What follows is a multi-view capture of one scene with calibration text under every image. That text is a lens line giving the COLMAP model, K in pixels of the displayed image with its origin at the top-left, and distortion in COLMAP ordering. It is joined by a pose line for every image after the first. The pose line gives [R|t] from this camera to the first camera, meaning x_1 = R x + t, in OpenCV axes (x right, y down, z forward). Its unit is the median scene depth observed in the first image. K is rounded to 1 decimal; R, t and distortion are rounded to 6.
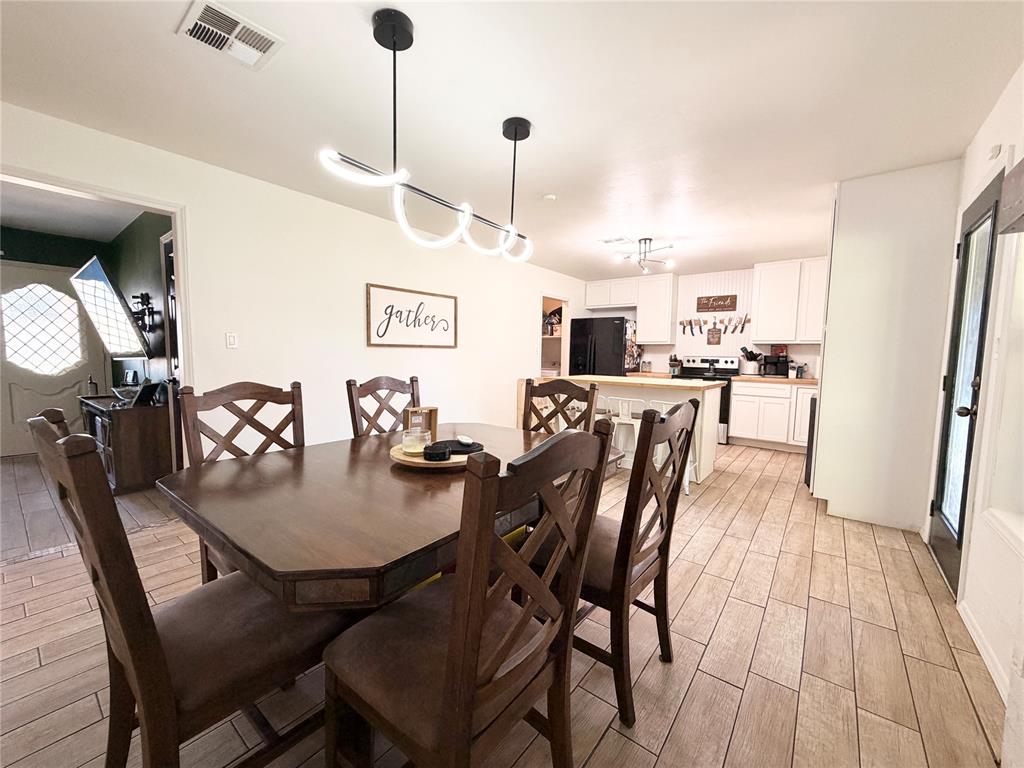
lens RADIAL K [[409.3, 0, 508.6], [0, 409.3, 385.7], [0, 0, 1]] dist [0.000508, 0.000040]
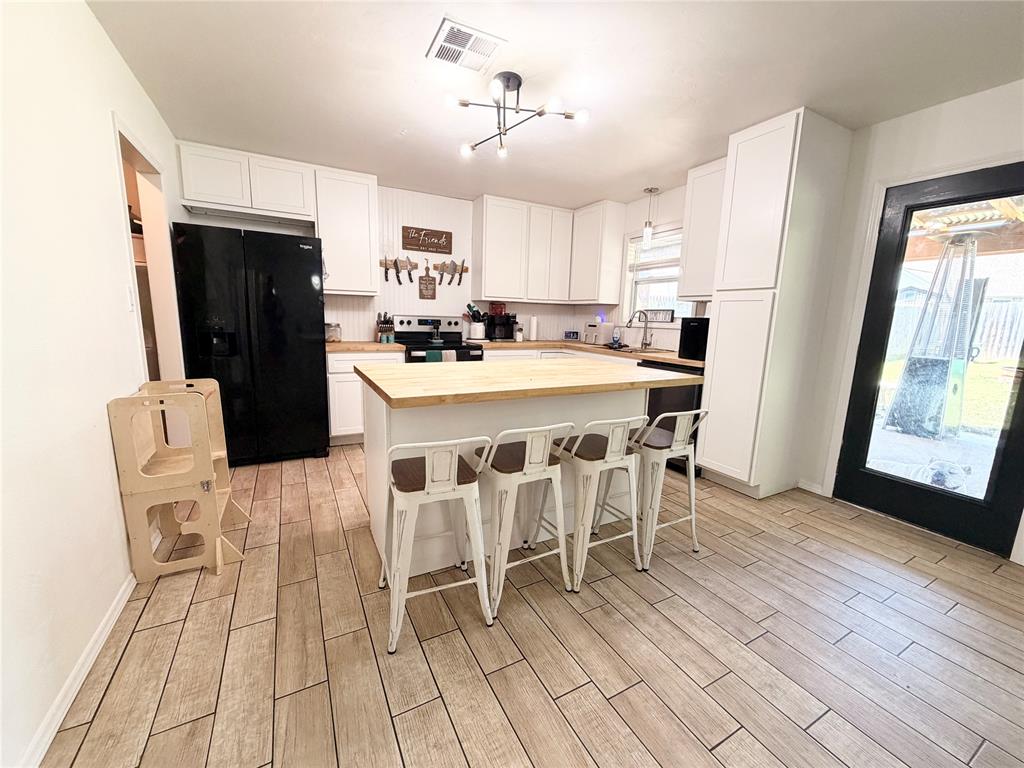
lens RADIAL K [[409.5, 0, 510.2], [0, 409.5, 387.1], [0, 0, 1]] dist [0.000098, -0.000350]
pose [[0.403137, -0.164712, 0.900195, -0.117164], [0.050521, 0.986175, 0.157820, -0.054572], [-0.913744, -0.018144, 0.405884, 0.579791]]
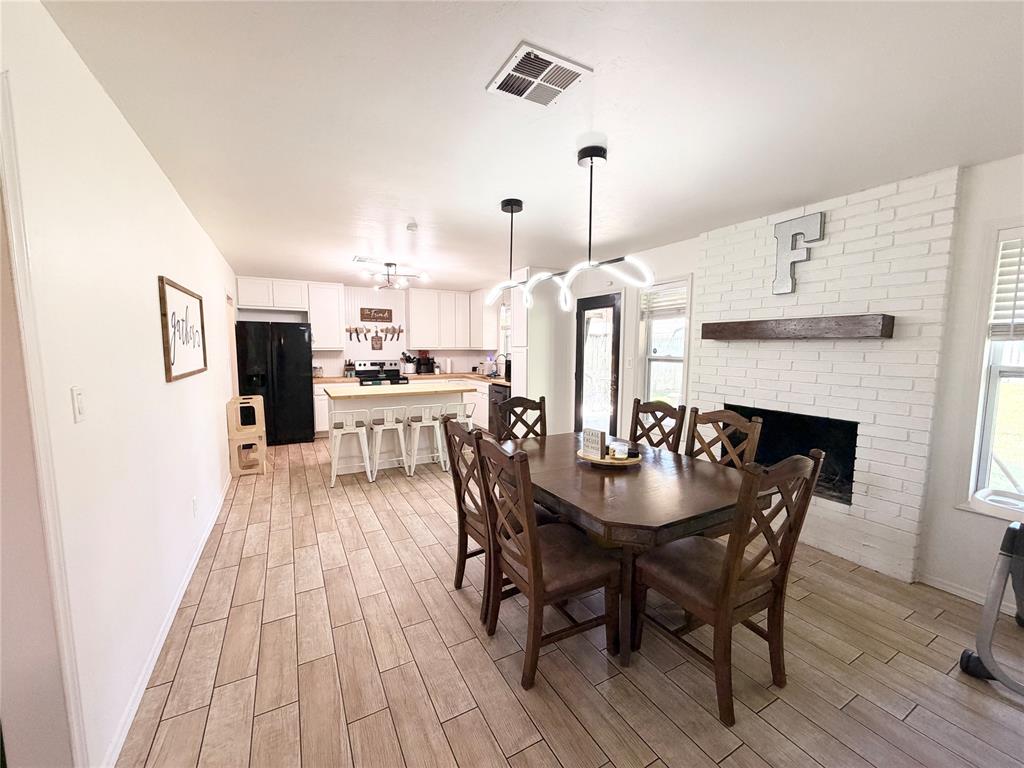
lens RADIAL K [[410.8, 0, 508.5], [0, 410.8, 387.0], [0, 0, 1]] dist [0.000315, -0.000014]
pose [[0.394737, -0.105738, 0.912690, -0.443829], [0.075078, 0.993746, 0.082658, -0.064623], [-0.915722, 0.035895, 0.400207, 0.189917]]
